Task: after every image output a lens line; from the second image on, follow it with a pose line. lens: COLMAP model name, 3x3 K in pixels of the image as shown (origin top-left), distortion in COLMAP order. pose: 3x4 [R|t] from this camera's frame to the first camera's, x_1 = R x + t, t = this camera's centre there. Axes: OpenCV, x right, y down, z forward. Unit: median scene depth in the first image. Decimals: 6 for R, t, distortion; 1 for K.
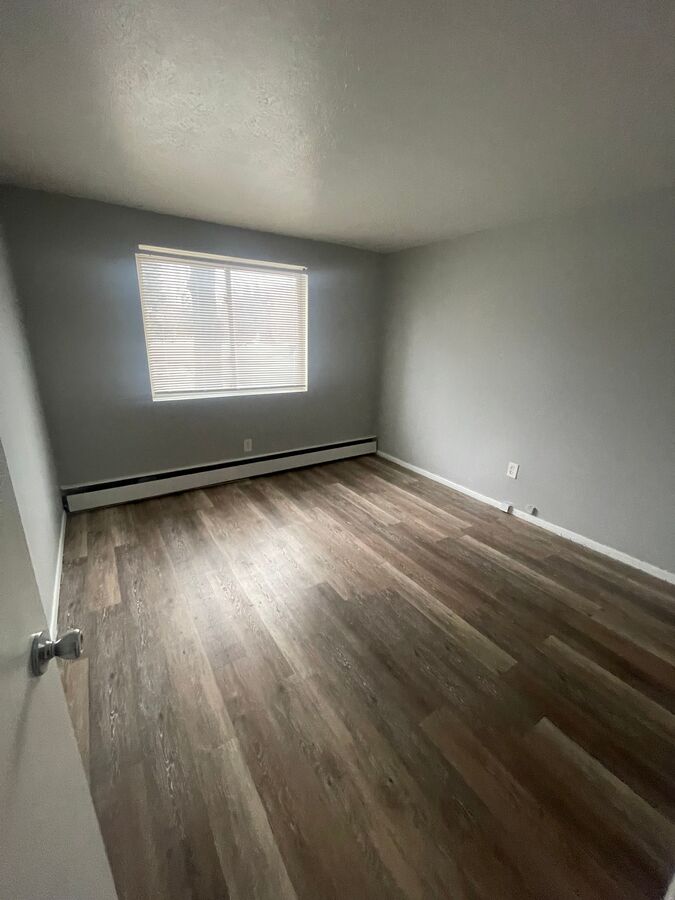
lens RADIAL K [[363.6, 0, 332.7], [0, 363.6, 451.7], [0, 0, 1]] dist [-0.002114, -0.000114]
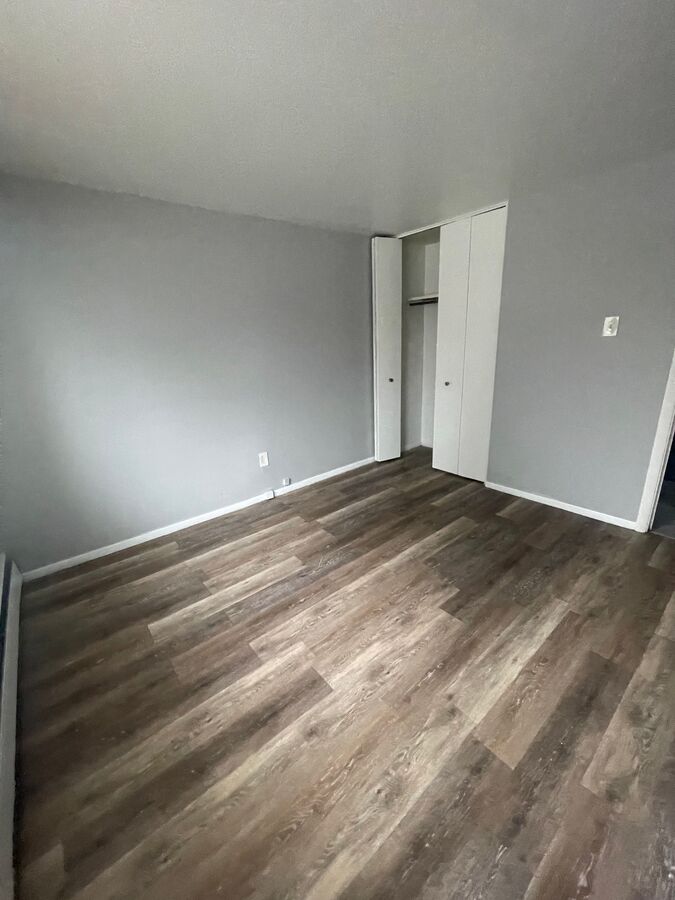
lens RADIAL K [[363.6, 0, 333.8], [0, 363.6, 444.5], [0, 0, 1]] dist [-0.002114, -0.000114]
pose [[-0.111454, -0.305259, 0.945724, -0.517822], [0.349284, 0.878903, 0.324854, -0.263651], [-0.930365, 0.366533, 0.008665, 0.816733]]
